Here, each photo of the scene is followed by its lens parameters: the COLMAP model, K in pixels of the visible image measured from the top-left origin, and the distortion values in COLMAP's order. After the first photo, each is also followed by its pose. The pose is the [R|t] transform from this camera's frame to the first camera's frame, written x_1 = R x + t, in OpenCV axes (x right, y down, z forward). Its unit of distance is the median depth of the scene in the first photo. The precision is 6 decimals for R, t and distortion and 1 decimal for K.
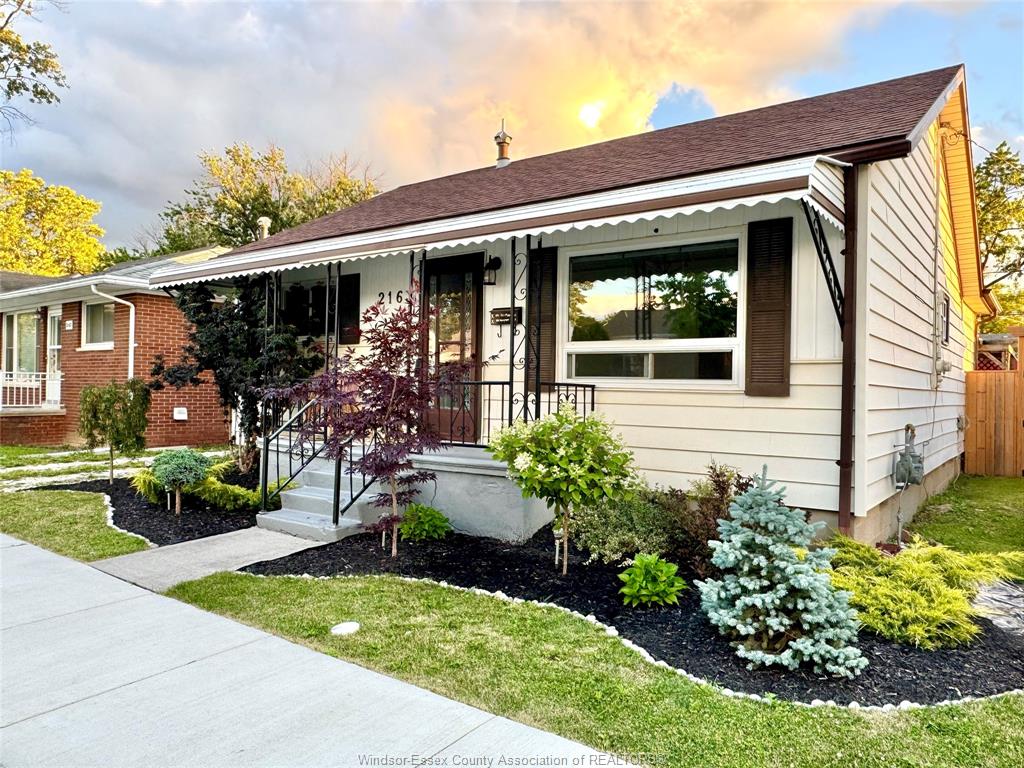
lens RADIAL K [[725.2, 0, 513.1], [0, 725.2, 378.6], [0, 0, 1]] dist [0.023754, -0.027321]
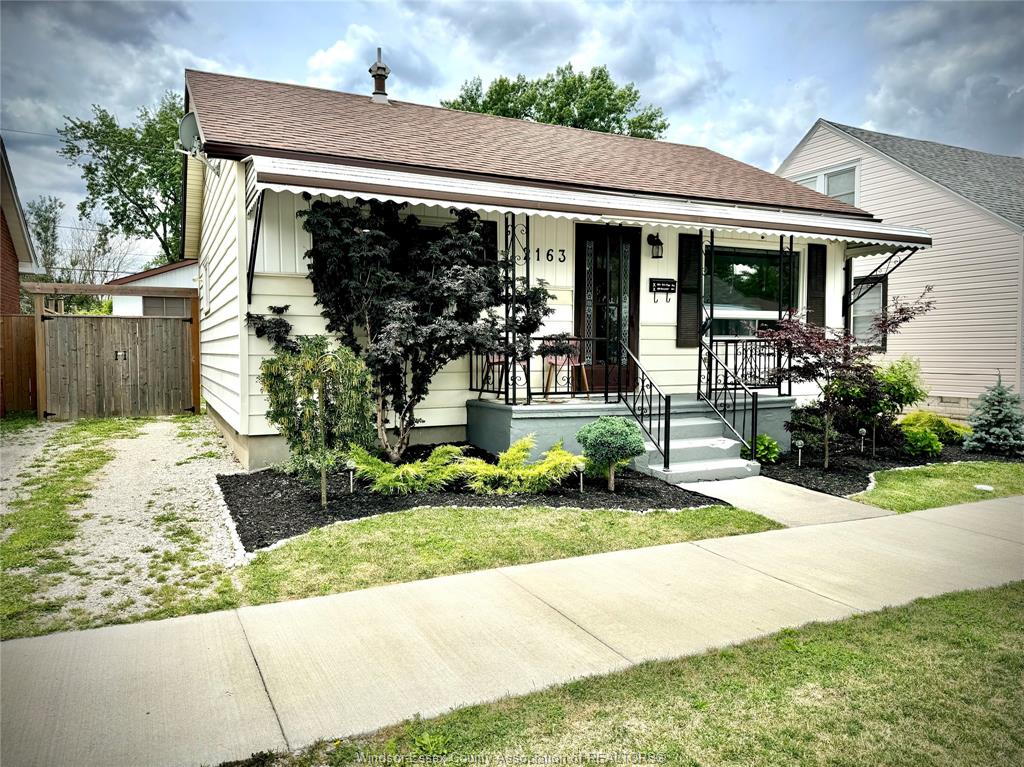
lens RADIAL K [[725.2, 0, 486.5], [0, 725.2, 378.6], [0, 0, 1]] dist [0.023754, -0.027321]
pose [[0.501050, -0.062521, 0.863157, -1.505273], [-0.008506, 0.996983, 0.077151, -0.026528], [-0.865376, -0.045998, 0.499007, 0.792409]]
